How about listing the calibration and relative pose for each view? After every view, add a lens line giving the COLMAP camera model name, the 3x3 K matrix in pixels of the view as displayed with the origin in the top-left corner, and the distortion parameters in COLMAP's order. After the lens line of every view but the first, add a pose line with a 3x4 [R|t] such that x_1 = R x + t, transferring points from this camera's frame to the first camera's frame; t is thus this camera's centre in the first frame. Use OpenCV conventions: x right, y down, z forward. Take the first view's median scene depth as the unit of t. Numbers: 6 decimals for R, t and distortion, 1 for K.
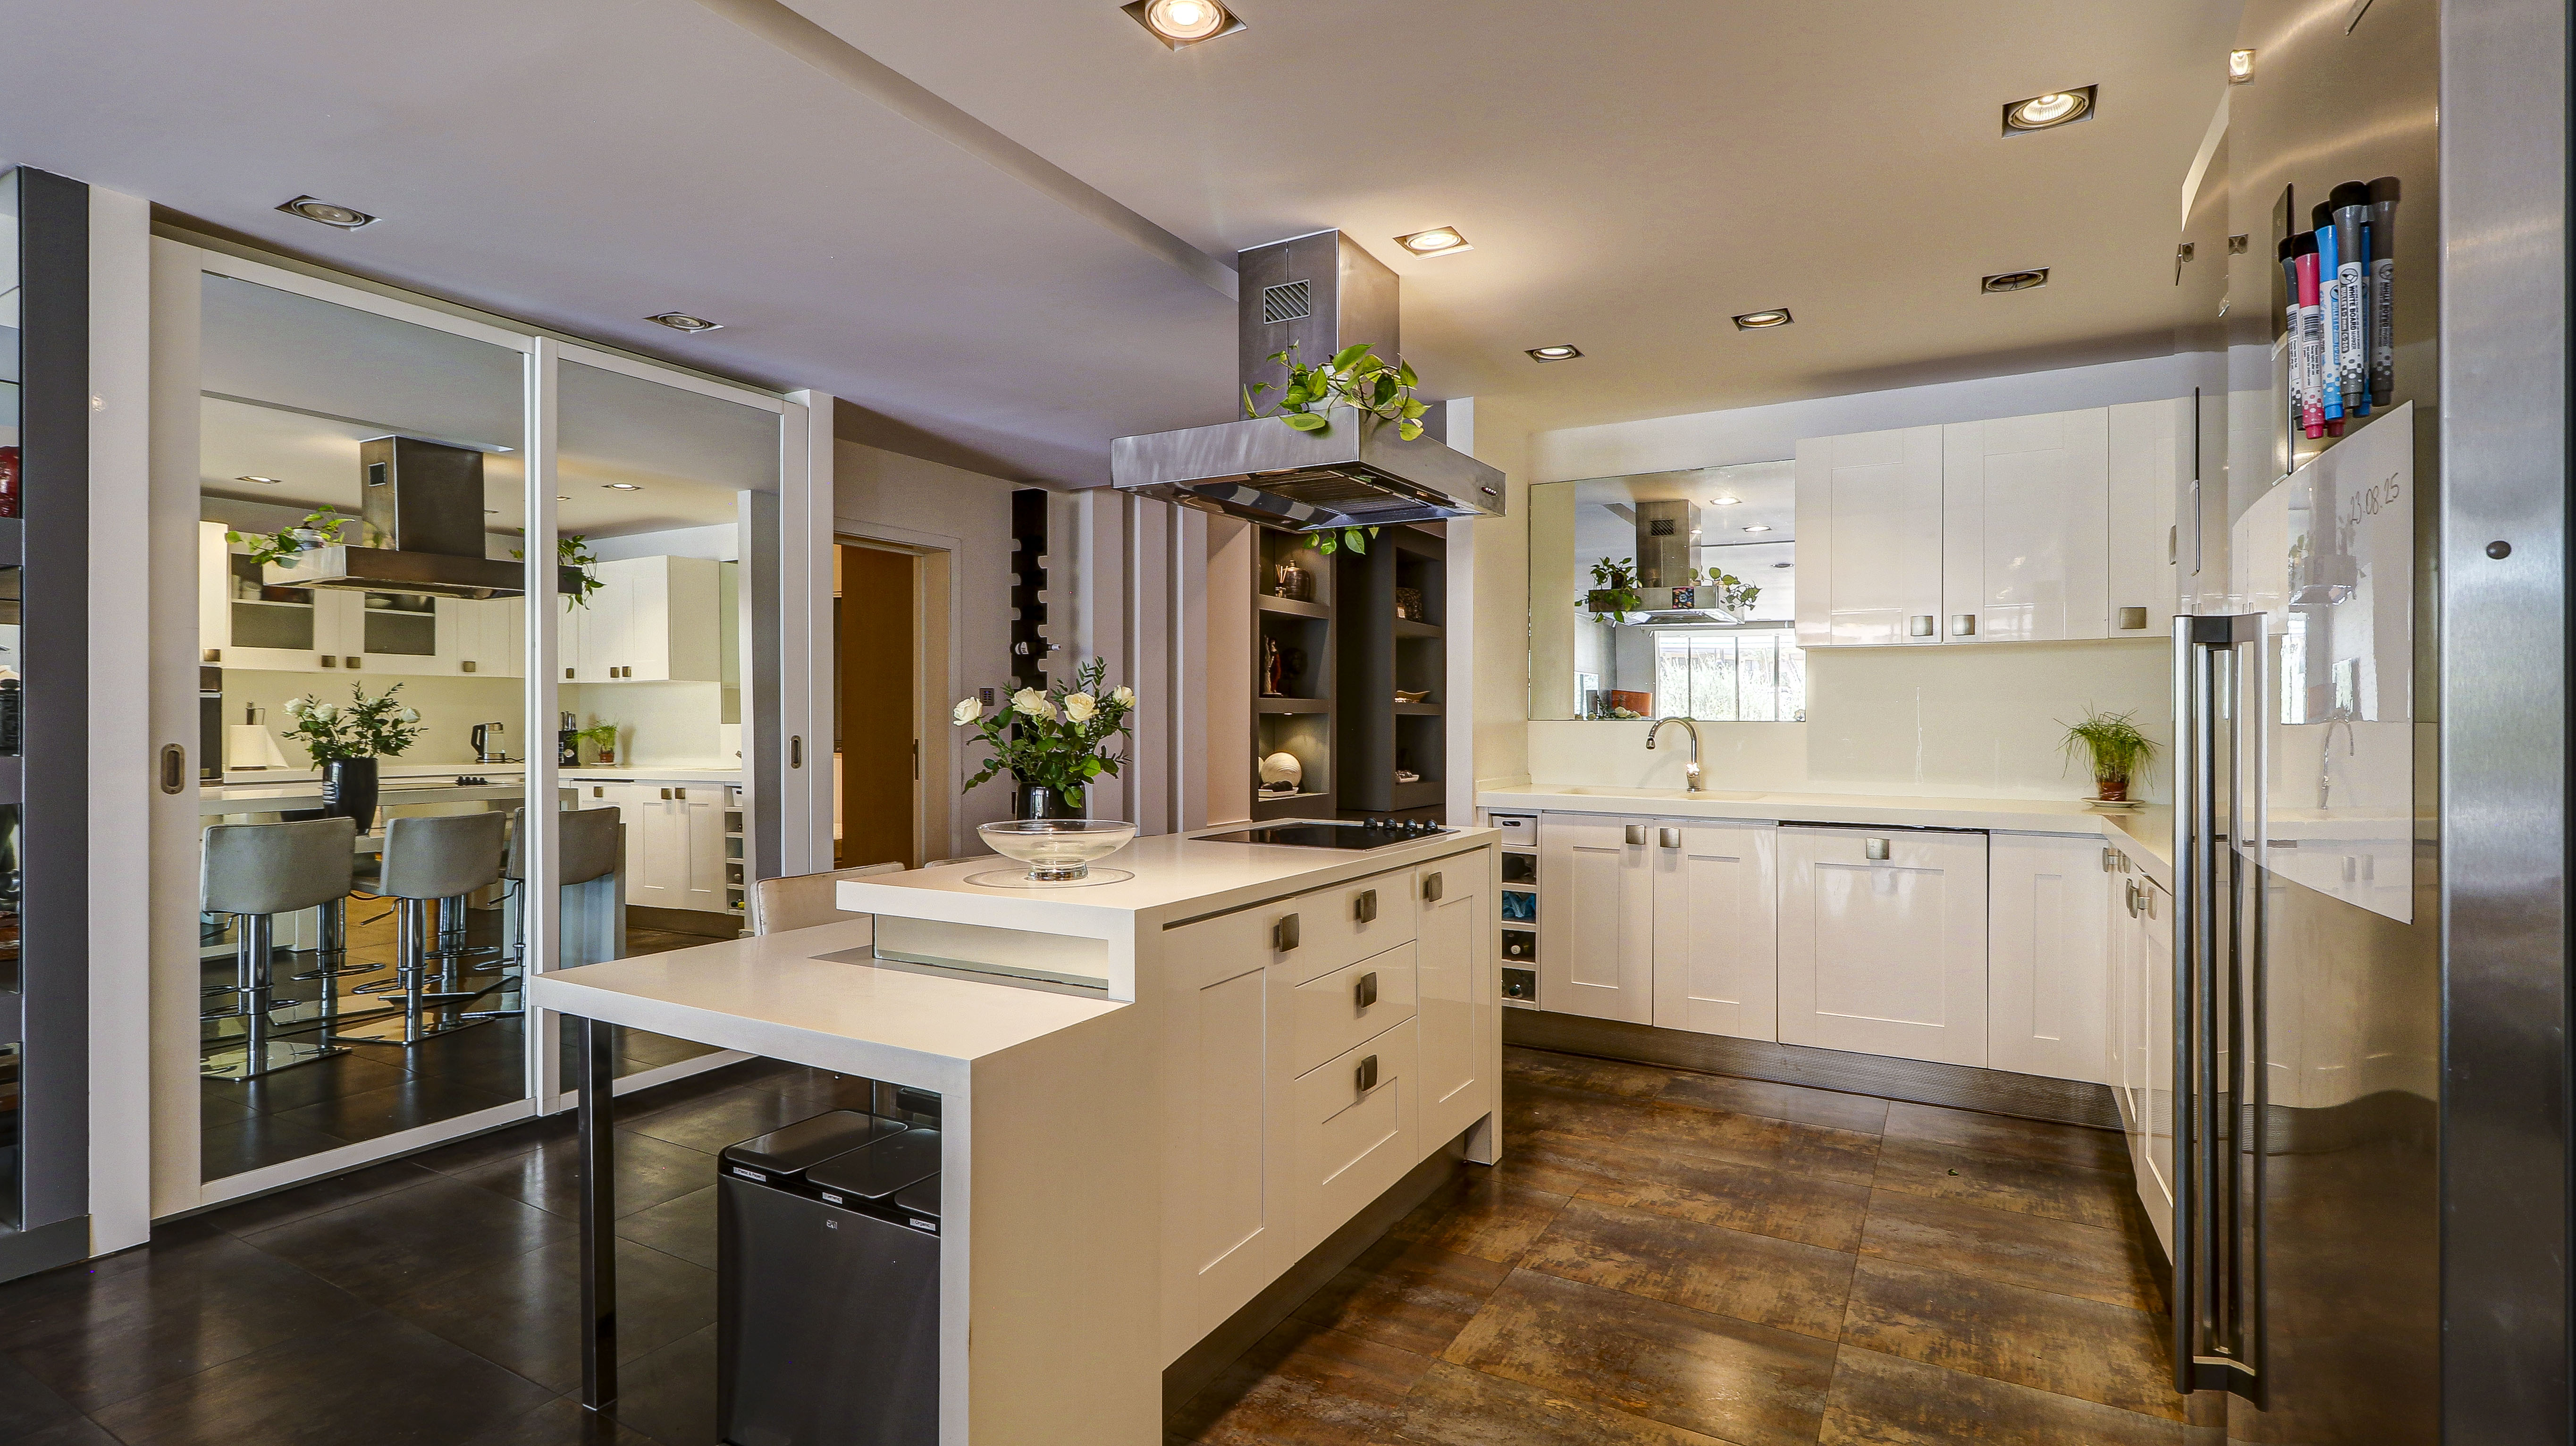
lens RADIAL K [[1200.2, 0, 1308.2], [0, 1200.2, 718.5], [0, 0, 1]] dist [0.021245, -0.000055]
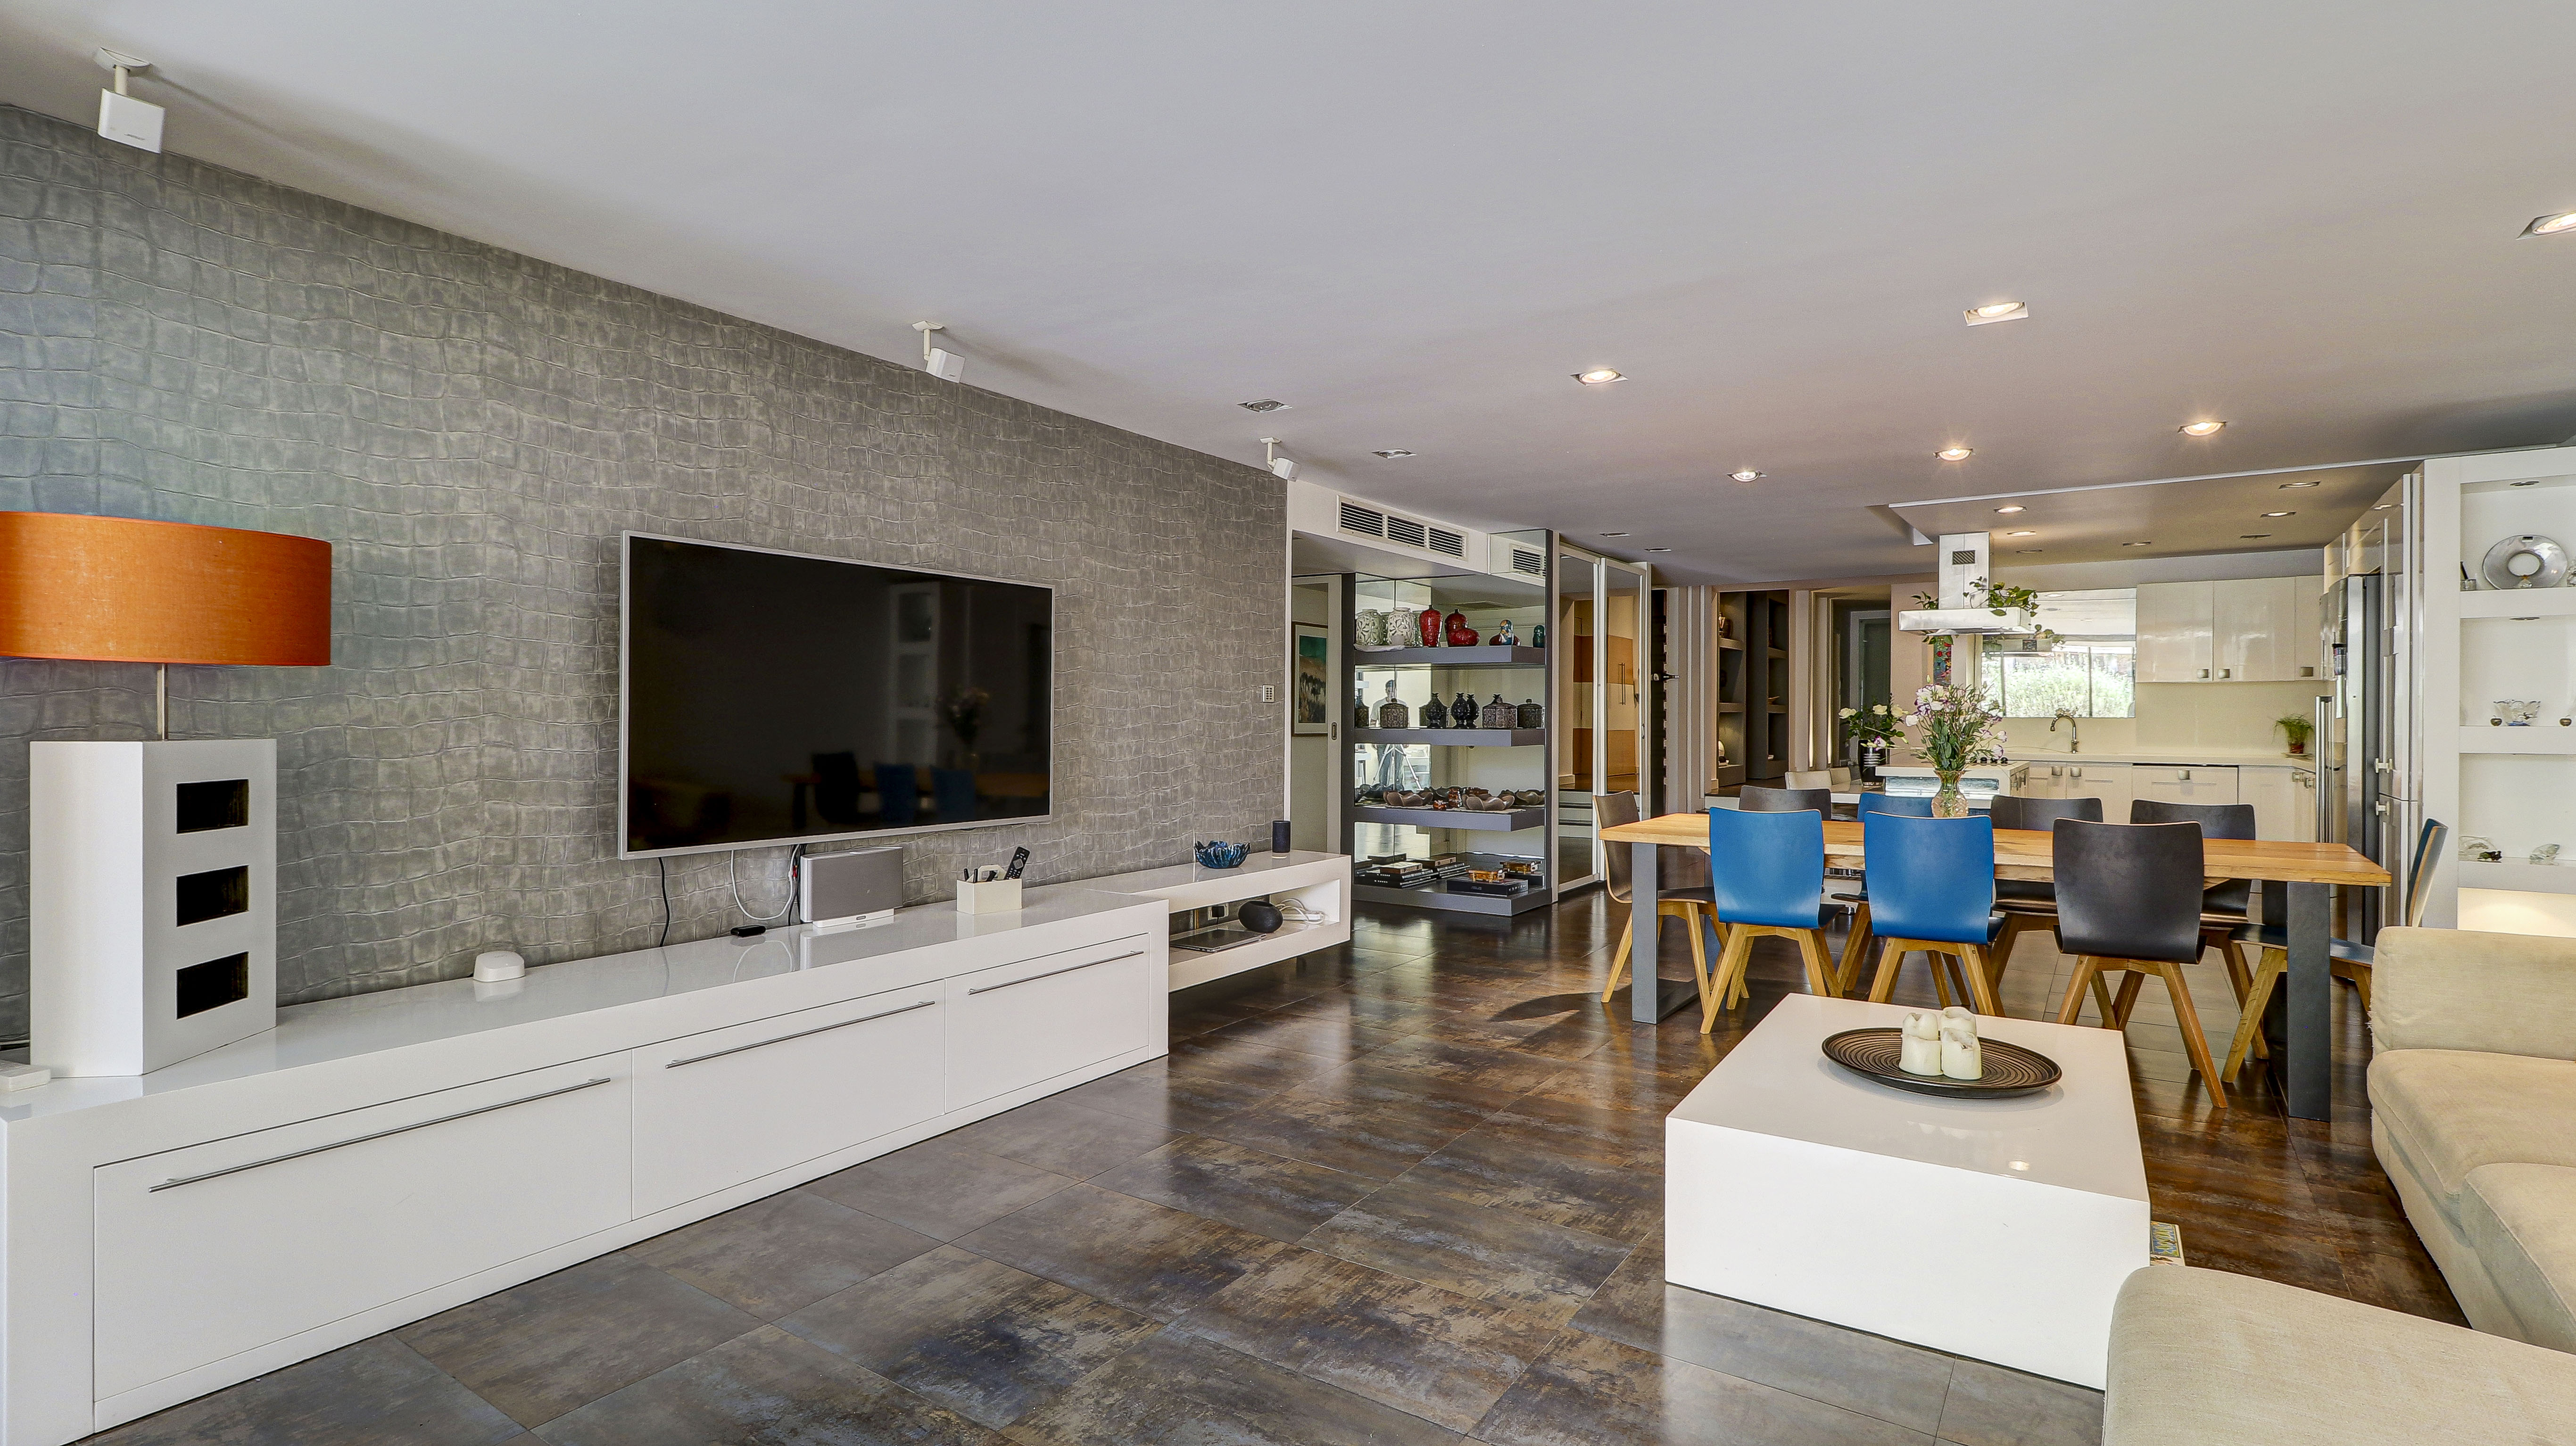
lens RADIAL K [[1224.3, 0, 1295.3], [0, 1224.3, 718.6], [0, 0, 1]] dist [0.000045, -0.006987]
pose [[0.996259, 0.001132, -0.086405, -0.913938], [-0.000993, 0.999998, 0.001649, 0.002543], [0.086407, -0.001557, 0.996259, -1.305904]]
